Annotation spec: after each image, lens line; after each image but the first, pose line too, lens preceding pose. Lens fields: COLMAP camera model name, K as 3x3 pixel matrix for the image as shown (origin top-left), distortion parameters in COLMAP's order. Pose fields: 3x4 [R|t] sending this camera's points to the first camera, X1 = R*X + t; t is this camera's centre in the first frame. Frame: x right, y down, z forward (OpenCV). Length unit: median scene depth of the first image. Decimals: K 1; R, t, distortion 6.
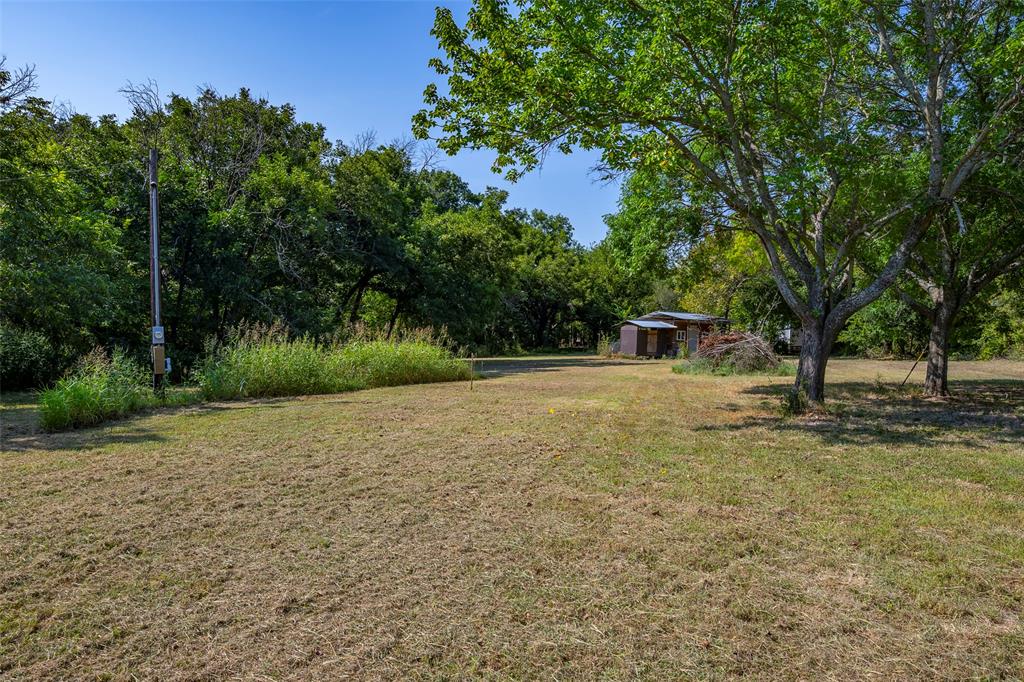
lens RADIAL K [[623.3, 0, 511.9], [0, 623.3, 341.0], [0, 0, 1]] dist [-0.003719, -0.000043]
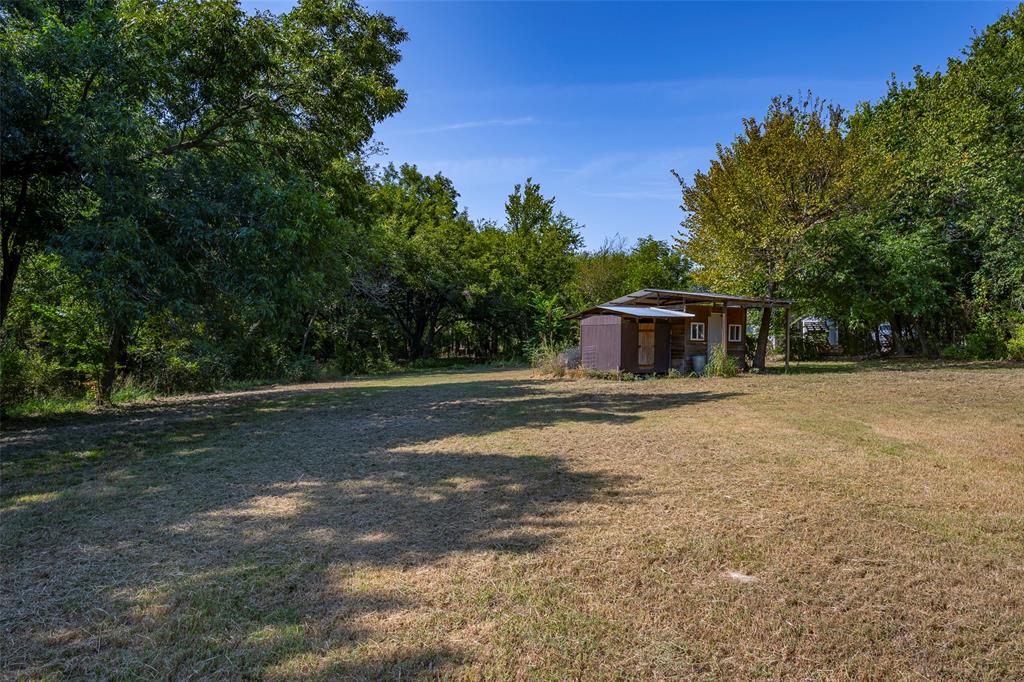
lens RADIAL K [[623.3, 0, 508.8], [0, 623.3, 339.2], [0, 0, 1]] dist [-0.003719, -0.000043]
pose [[0.977943, -0.028874, 0.206866, 0.000503], [0.032123, 0.999407, -0.012367, -0.000380], [-0.206387, 0.018739, 0.978291, 0.336972]]
